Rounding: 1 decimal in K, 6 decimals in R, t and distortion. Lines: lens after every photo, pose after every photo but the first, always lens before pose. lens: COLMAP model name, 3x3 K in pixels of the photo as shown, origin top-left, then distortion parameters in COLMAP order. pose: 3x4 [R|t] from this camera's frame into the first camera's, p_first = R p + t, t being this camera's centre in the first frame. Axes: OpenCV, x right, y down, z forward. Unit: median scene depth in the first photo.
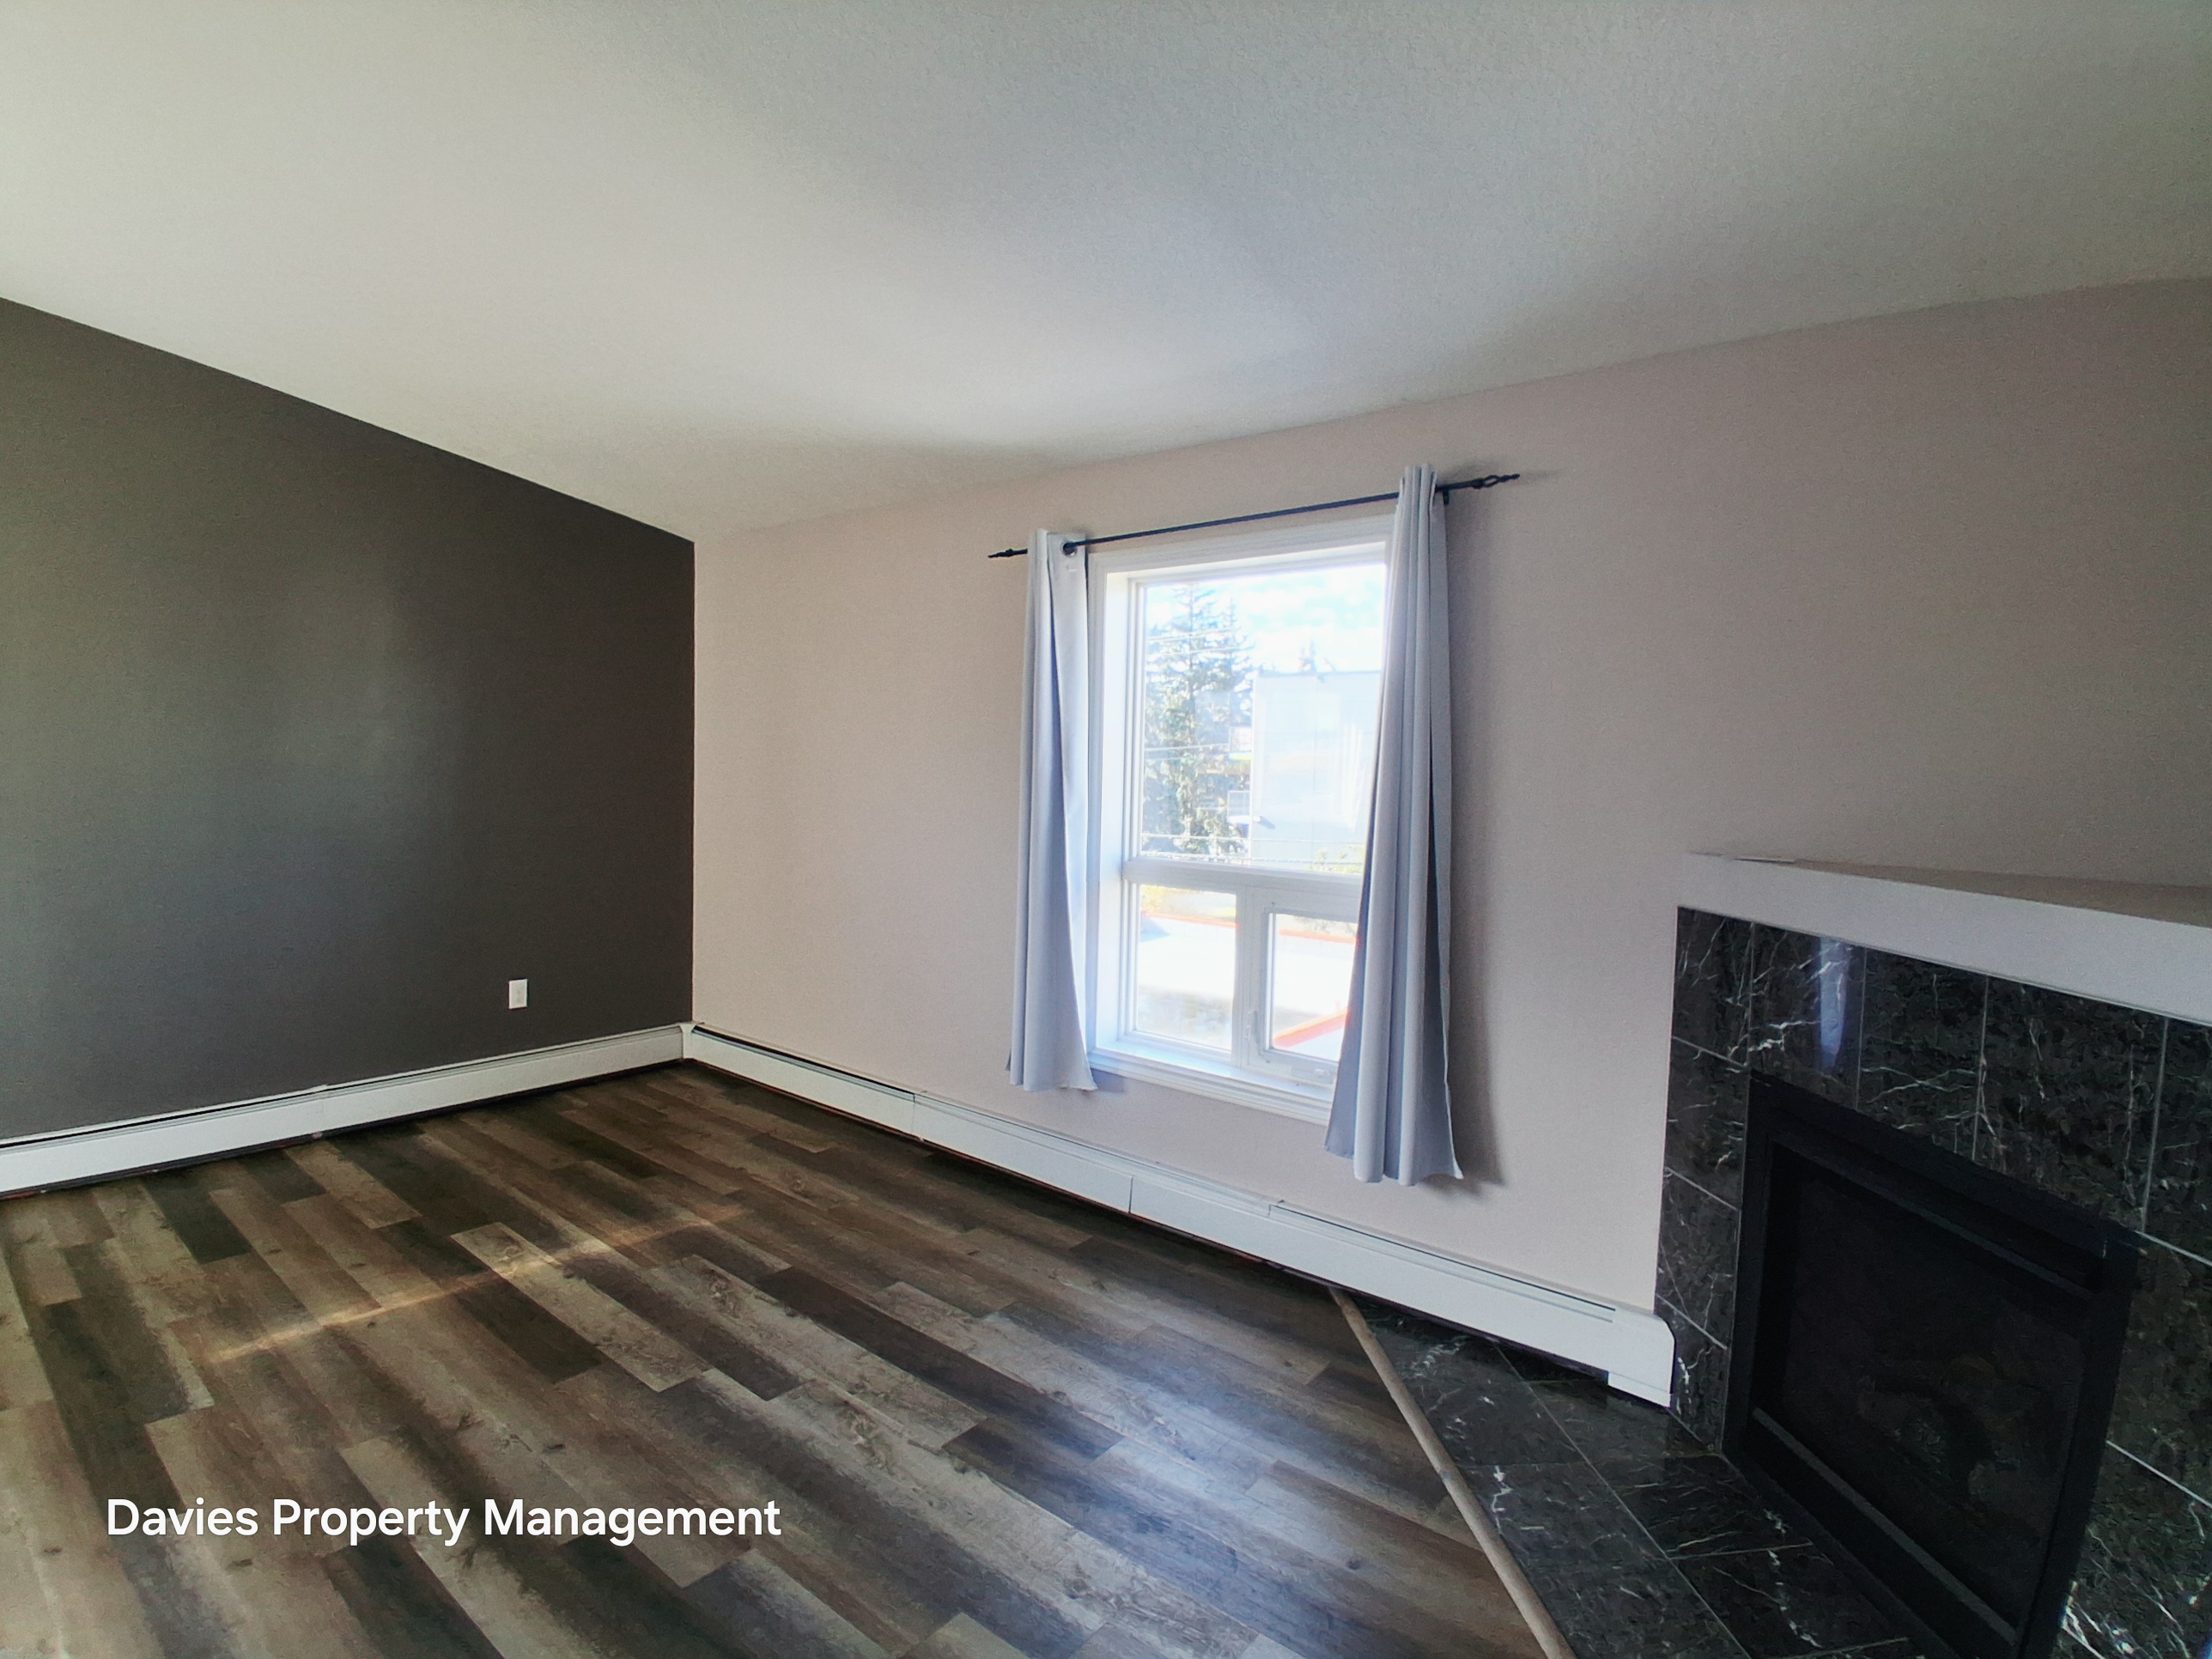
lens RADIAL K [[1099.0, 0, 1085.9], [0, 1099.0, 820.2], [0, 0, 1]] dist [0.011039, -0.042226]
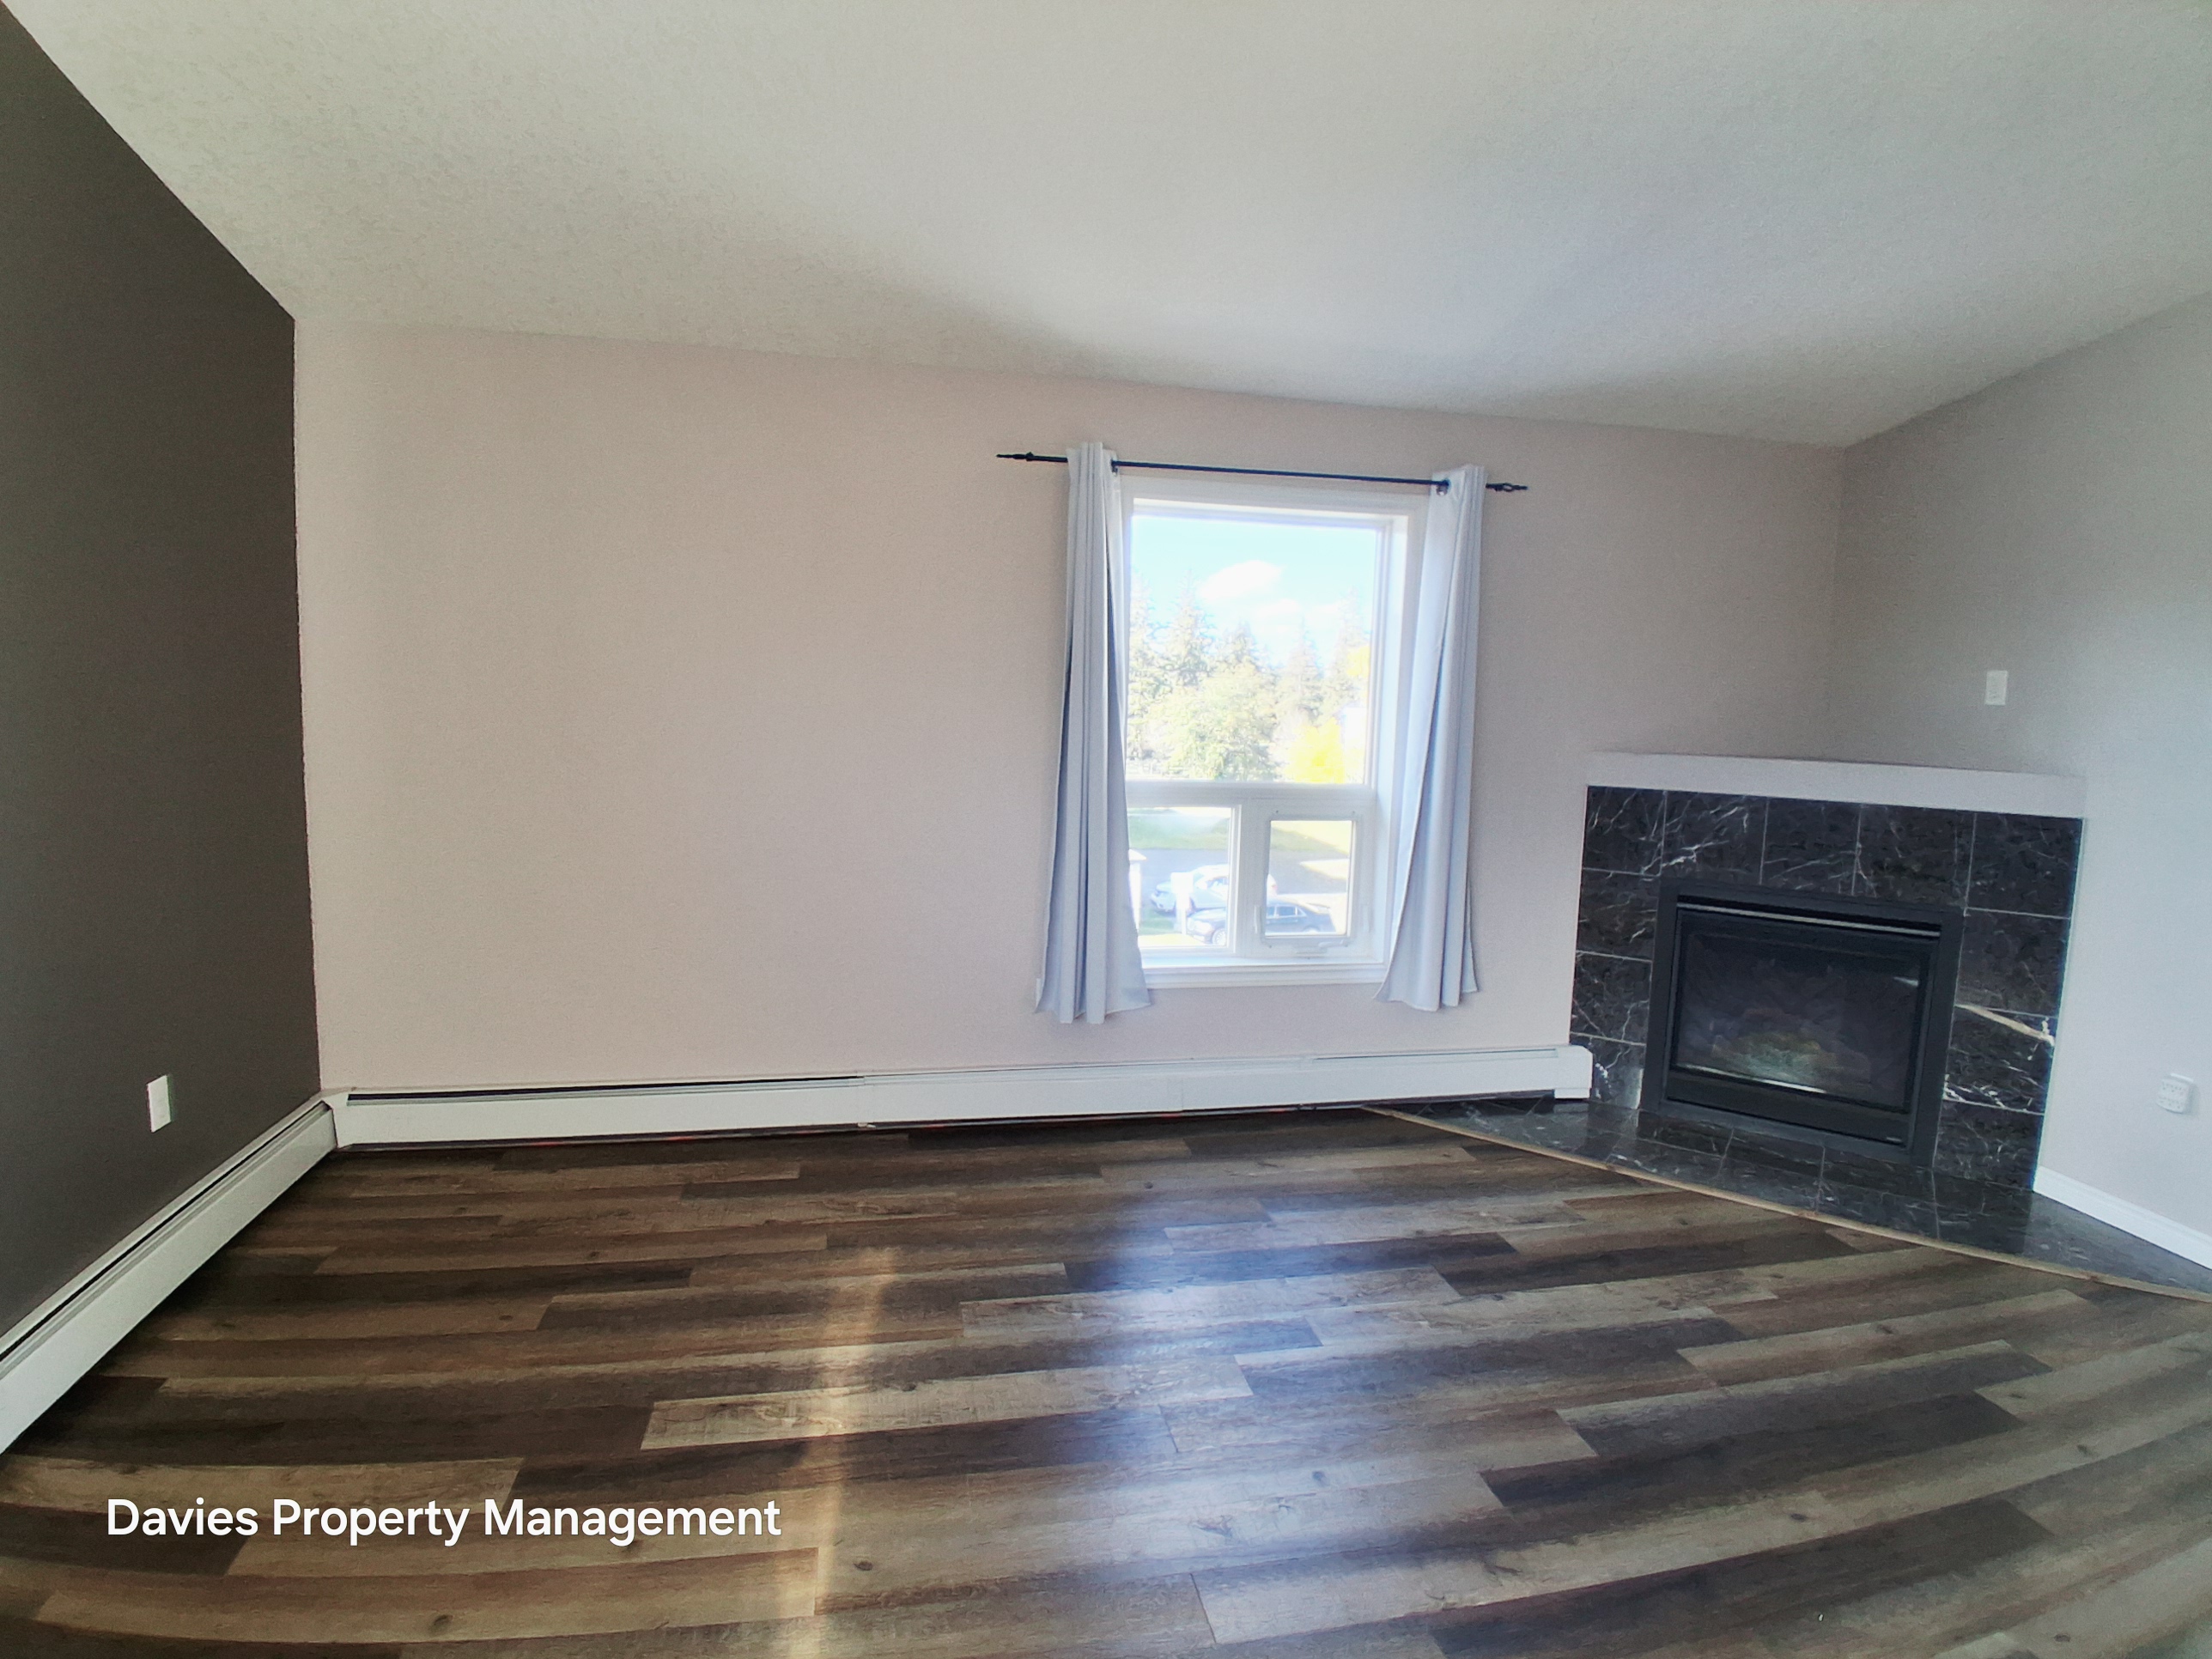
lens RADIAL K [[1099.0, 0, 1085.9], [0, 1099.0, 820.2], [0, 0, 1]] dist [0.011039, -0.042226]
pose [[0.638627, -0.088562, 0.764403, -0.908968], [0.028257, 0.995384, 0.091716, -0.029673], [-0.768997, -0.036972, 0.638182, 0.439902]]
